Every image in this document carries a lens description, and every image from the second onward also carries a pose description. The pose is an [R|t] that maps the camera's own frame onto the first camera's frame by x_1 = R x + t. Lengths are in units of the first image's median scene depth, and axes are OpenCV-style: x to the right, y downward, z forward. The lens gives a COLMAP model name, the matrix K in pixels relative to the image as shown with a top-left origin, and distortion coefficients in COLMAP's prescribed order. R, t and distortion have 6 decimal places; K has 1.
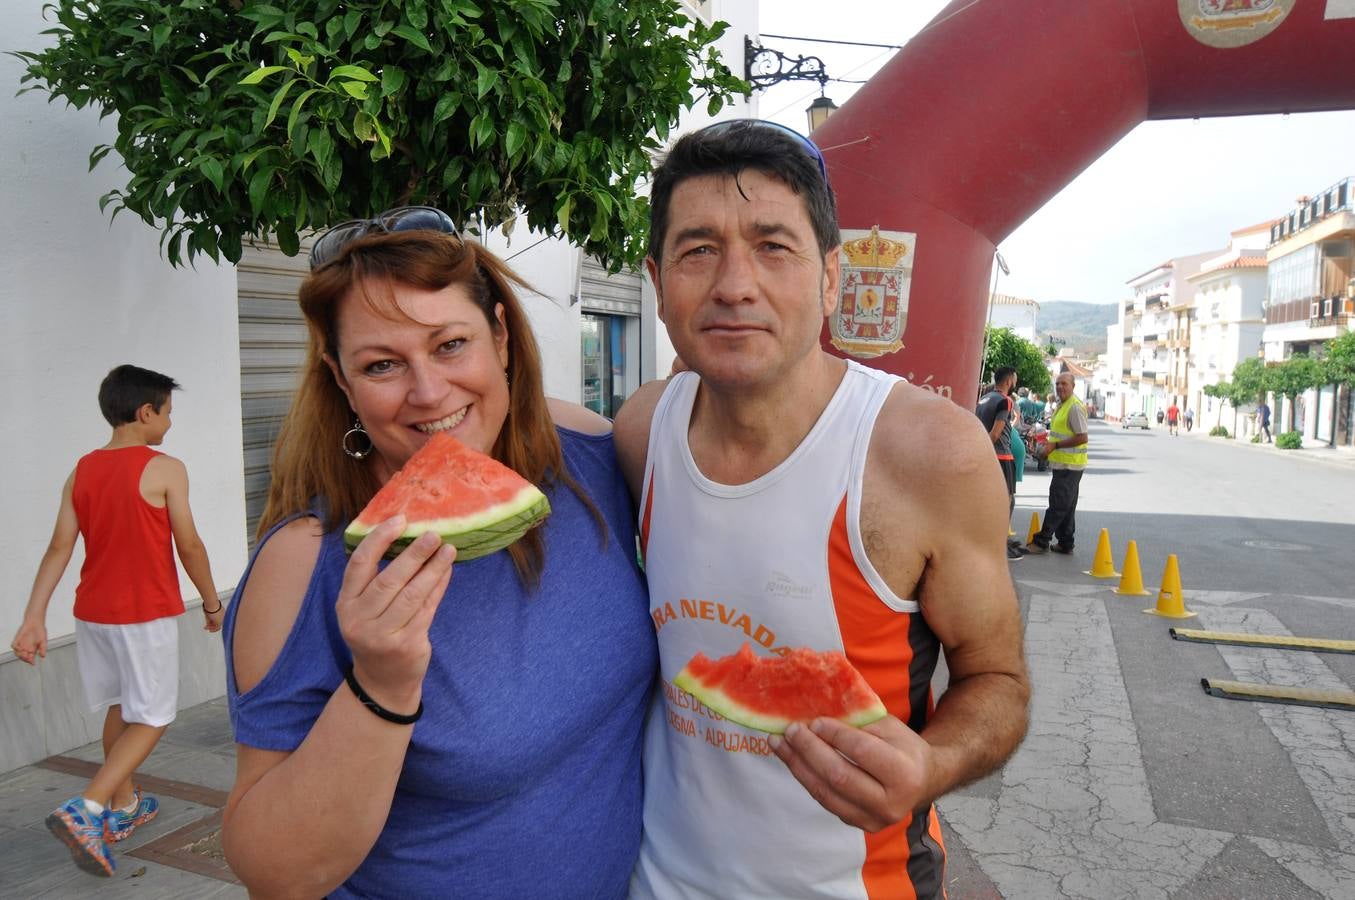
lens RADIAL K [[1038.8, 0, 677.5], [0, 1038.8, 450.0], [0, 0, 1]] dist [0.003866, 0.009634]
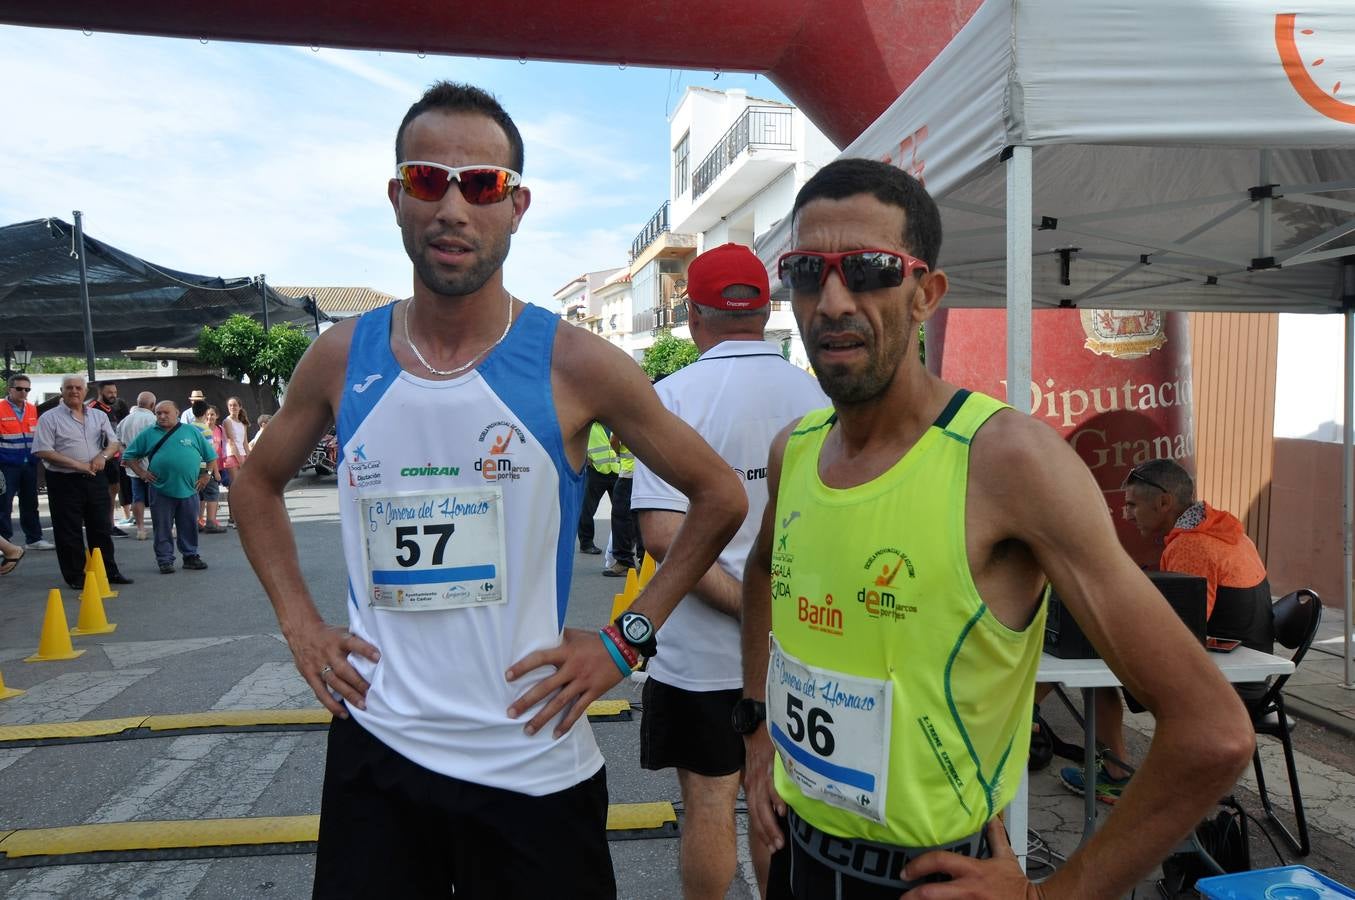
lens RADIAL K [[1038.8, 0, 677.5], [0, 1038.8, 450.0], [0, 0, 1]] dist [0.003866, 0.009634]
pose [[0.885849, -0.037513, 0.462454, 0.130941], [0.041633, 0.999132, 0.001297, 0.001413], [-0.462101, 0.018105, 0.886642, 0.028176]]
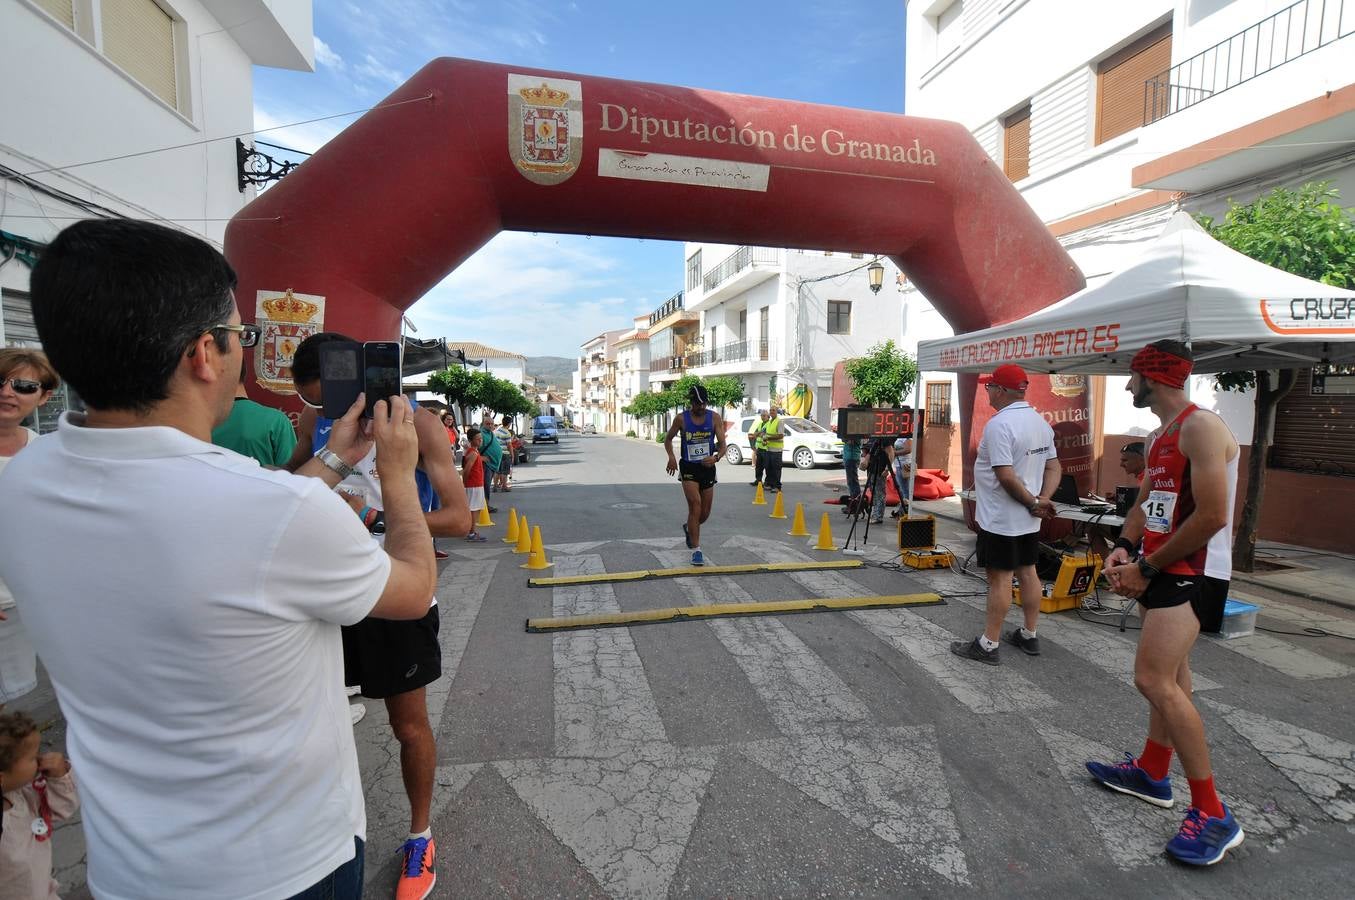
lens RADIAL K [[668.5, 0, 677.5], [0, 668.5, 450.0], [0, 0, 1]] dist [-0.024228, 0.000686]
pose [[0.859426, -0.049734, 0.508835, 0.035681], [0.050177, 0.998658, 0.012860, -0.001995], [-0.508792, 0.014480, 0.860768, 0.016949]]
